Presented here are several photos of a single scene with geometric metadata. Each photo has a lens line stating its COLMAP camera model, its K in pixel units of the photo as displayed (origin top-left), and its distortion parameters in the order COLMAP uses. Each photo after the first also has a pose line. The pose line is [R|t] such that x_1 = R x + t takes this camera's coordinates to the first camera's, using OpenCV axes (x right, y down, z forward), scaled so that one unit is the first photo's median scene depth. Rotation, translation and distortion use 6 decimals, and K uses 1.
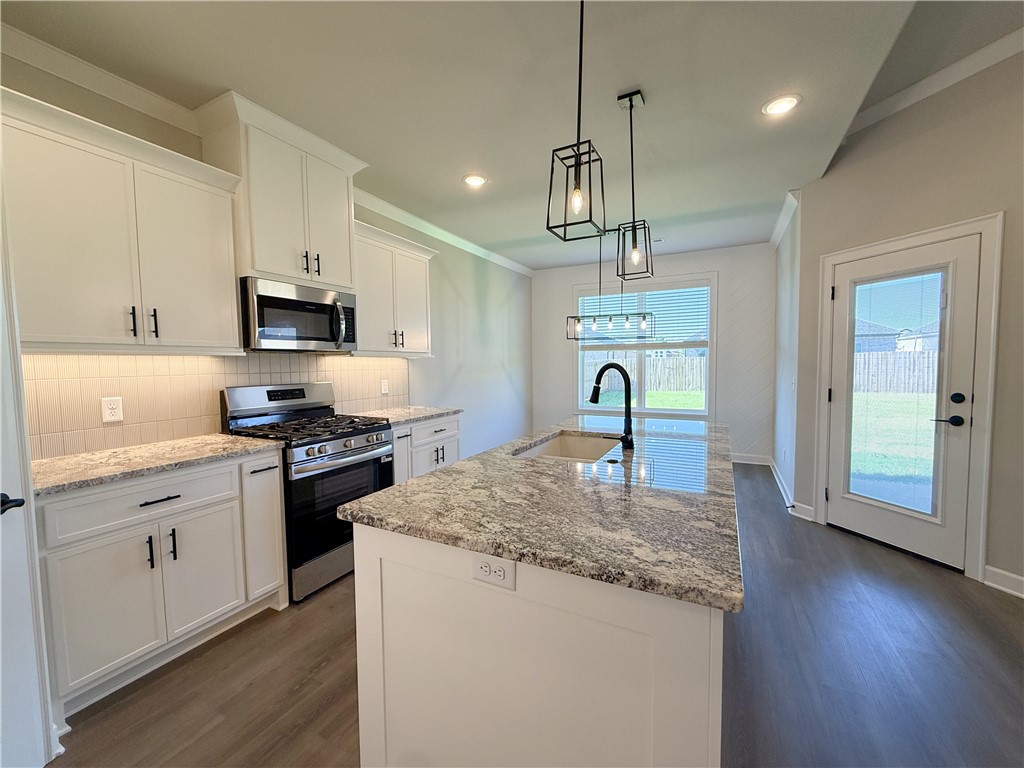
lens RADIAL K [[408.3, 0, 512.3], [0, 408.3, 385.3], [0, 0, 1]] dist [-0.000591, -0.000096]
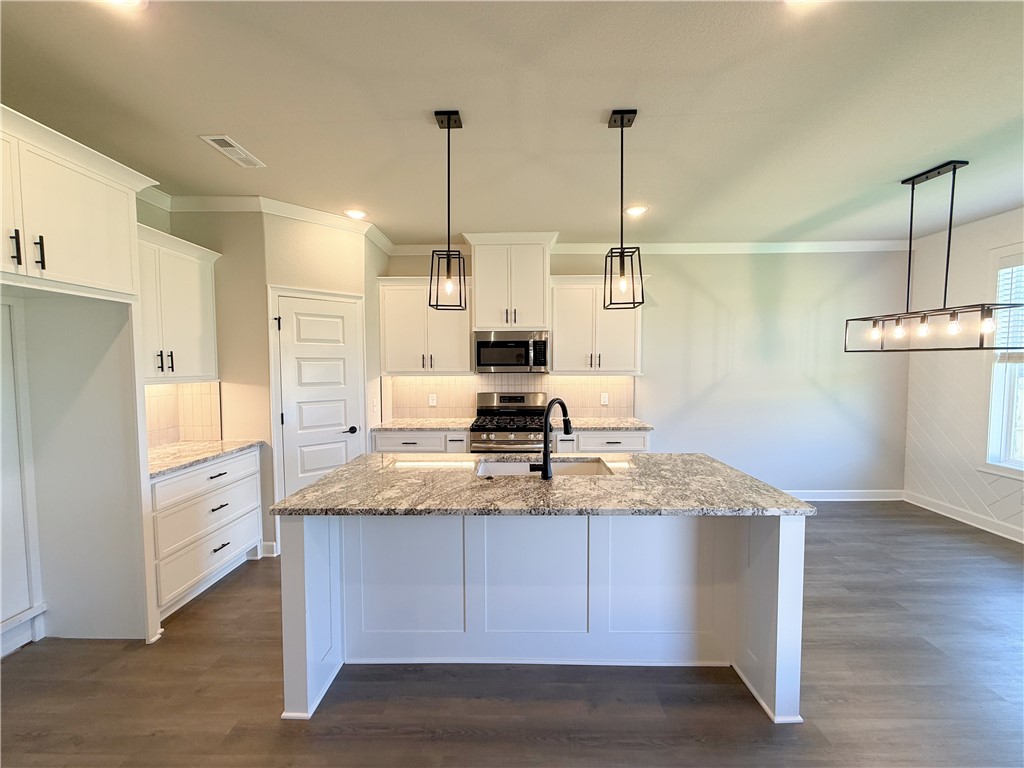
lens RADIAL K [[408.3, 0, 512.3], [0, 408.3, 385.3], [0, 0, 1]] dist [-0.000591, -0.000096]
pose [[0.451881, 0.055939, -0.890322, 0.898146], [-0.050094, 0.998048, 0.037282, -0.096354], [0.890670, 0.027753, 0.453802, 0.319288]]
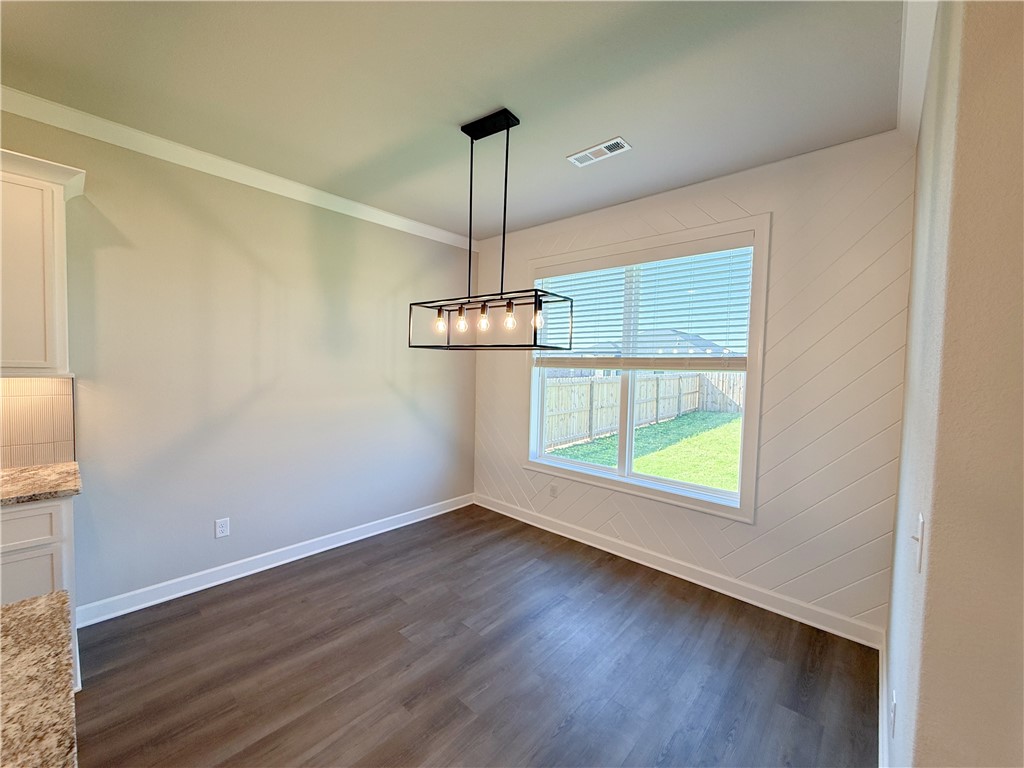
lens RADIAL K [[408.3, 0, 512.3], [0, 408.3, 385.3], [0, 0, 1]] dist [-0.000591, -0.000096]
pose [[0.966808, 0.047373, -0.251073, 0.701405], [-0.050218, 0.998726, -0.004934, -0.123409], [0.250520, 0.017378, 0.967956, 0.956434]]
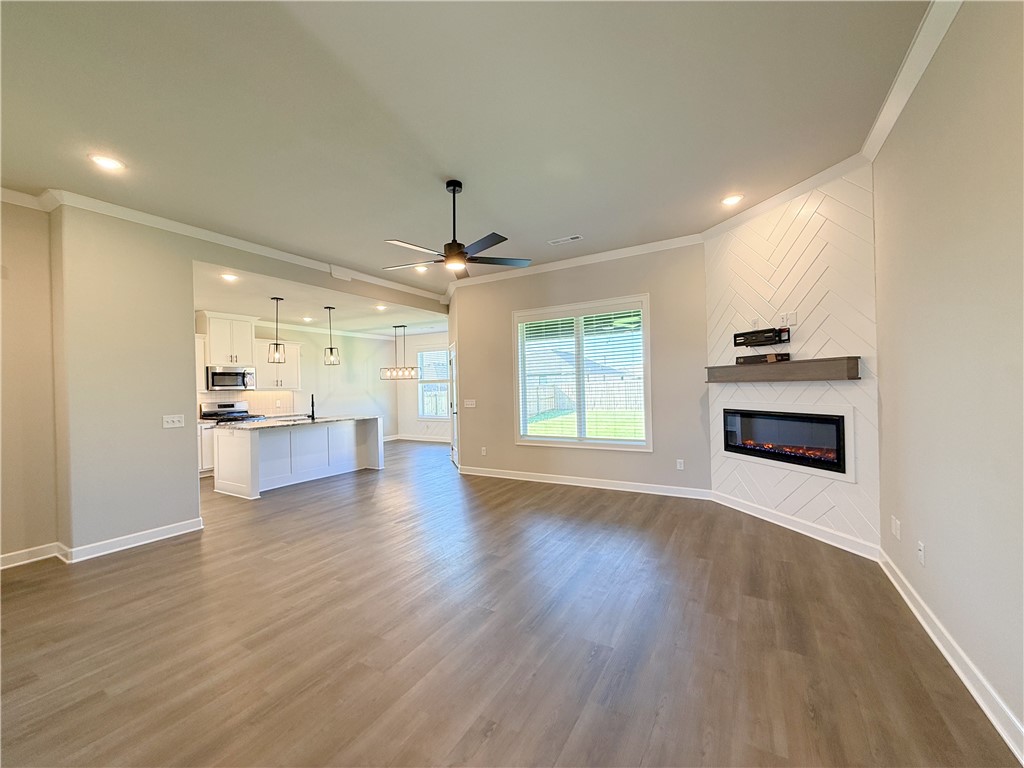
lens RADIAL K [[408.3, 0, 512.3], [0, 408.3, 385.3], [0, 0, 1]] dist [-0.000591, -0.000096]
pose [[0.998696, -0.012416, -0.049526, 1.560405], [0.009584, 0.998327, -0.057020, 0.061191], [0.050152, 0.056471, 0.997144, -1.691115]]
